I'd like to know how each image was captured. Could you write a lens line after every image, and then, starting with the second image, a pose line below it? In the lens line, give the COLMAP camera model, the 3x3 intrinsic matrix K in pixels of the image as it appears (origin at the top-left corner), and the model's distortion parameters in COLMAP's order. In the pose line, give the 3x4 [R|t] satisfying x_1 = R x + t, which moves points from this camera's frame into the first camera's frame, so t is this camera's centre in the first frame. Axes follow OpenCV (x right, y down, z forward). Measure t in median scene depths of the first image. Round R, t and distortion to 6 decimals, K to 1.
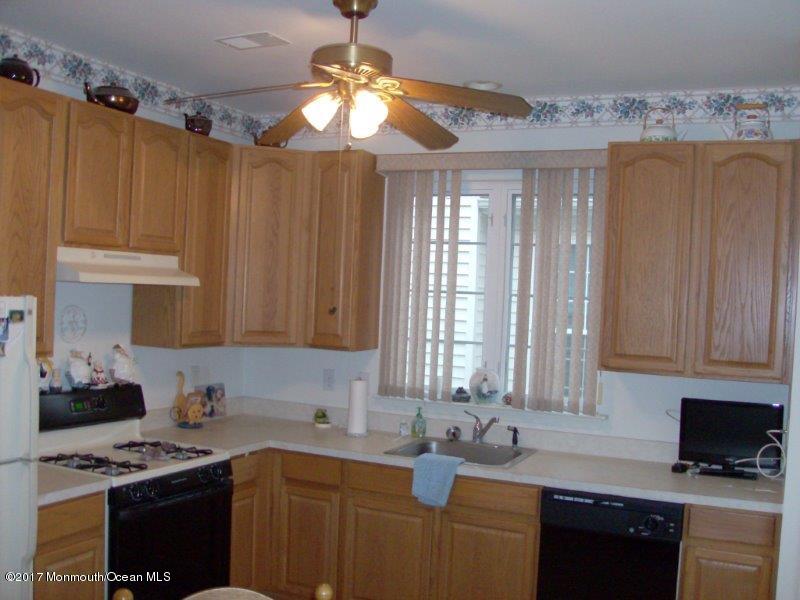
lens RADIAL K [[794.6, 0, 400.0], [0, 794.6, 300.0], [0, 0, 1]] dist [-0.057754, 0.000008]
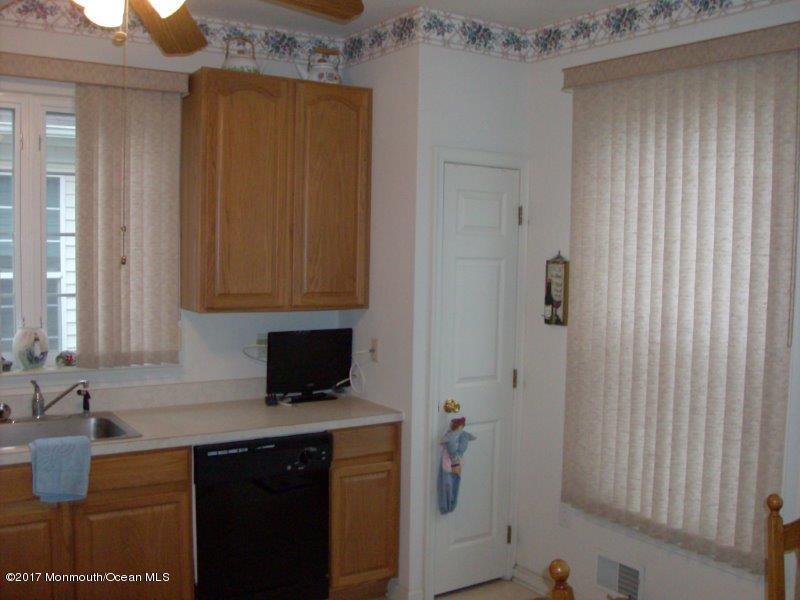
lens RADIAL K [[794.6, 0, 400.0], [0, 794.6, 300.0], [0, 0, 1]] dist [-0.057754, 0.000008]
pose [[0.608811, -0.082071, 0.789058, -0.355419], [0.021396, 0.995971, 0.087084, -0.002652], [-0.793026, -0.036135, 0.608115, 0.260139]]
